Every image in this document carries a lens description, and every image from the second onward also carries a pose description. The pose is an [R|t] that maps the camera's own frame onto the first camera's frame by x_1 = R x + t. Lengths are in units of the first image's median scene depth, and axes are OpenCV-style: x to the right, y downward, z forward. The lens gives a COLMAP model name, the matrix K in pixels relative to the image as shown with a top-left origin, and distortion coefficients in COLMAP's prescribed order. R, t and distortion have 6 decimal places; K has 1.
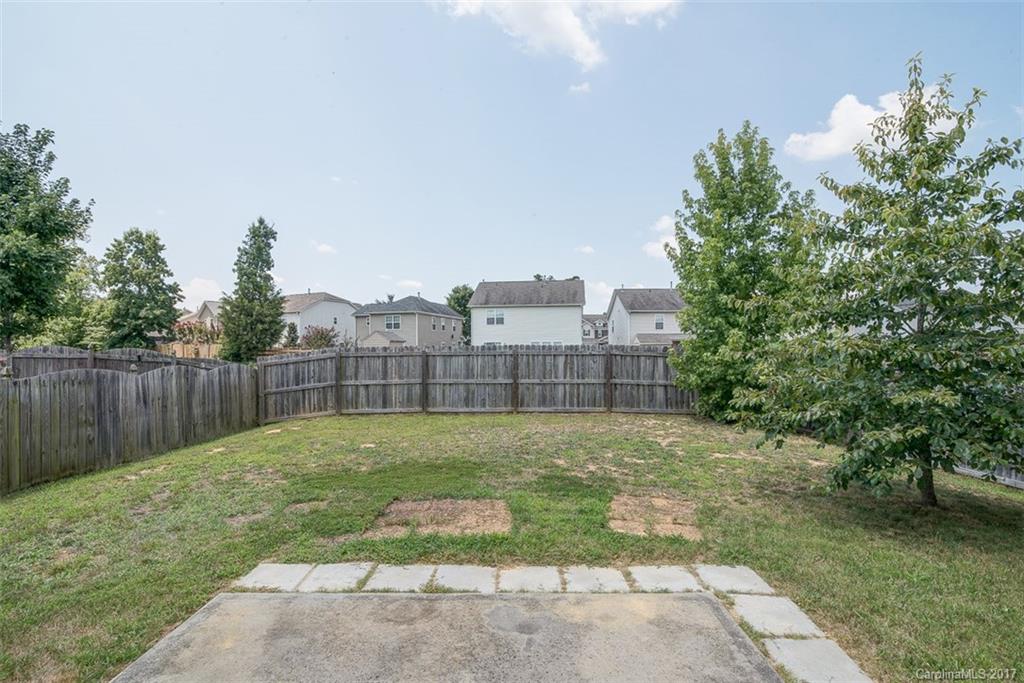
lens RADIAL K [[468.2, 0, 512.0], [0, 468.2, 341.5], [0, 0, 1]] dist [-0.000656, -0.000129]
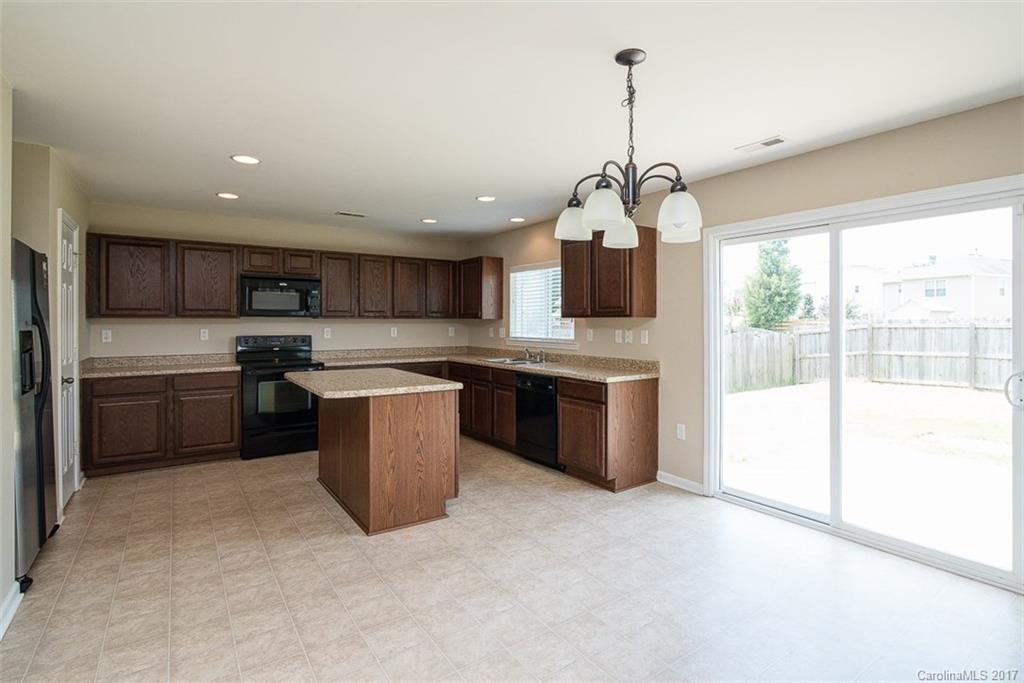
lens RADIAL K [[507.8, 0, 515.8], [0, 507.8, 320.9], [0, 0, 1]] dist [-0.017613, 0.000098]
pose [[0.582975, 0.004844, -0.812476, 0.098465], [0.008913, 0.999884, 0.012357, -0.005534], [0.812441, -0.014445, 0.582864, -0.350057]]
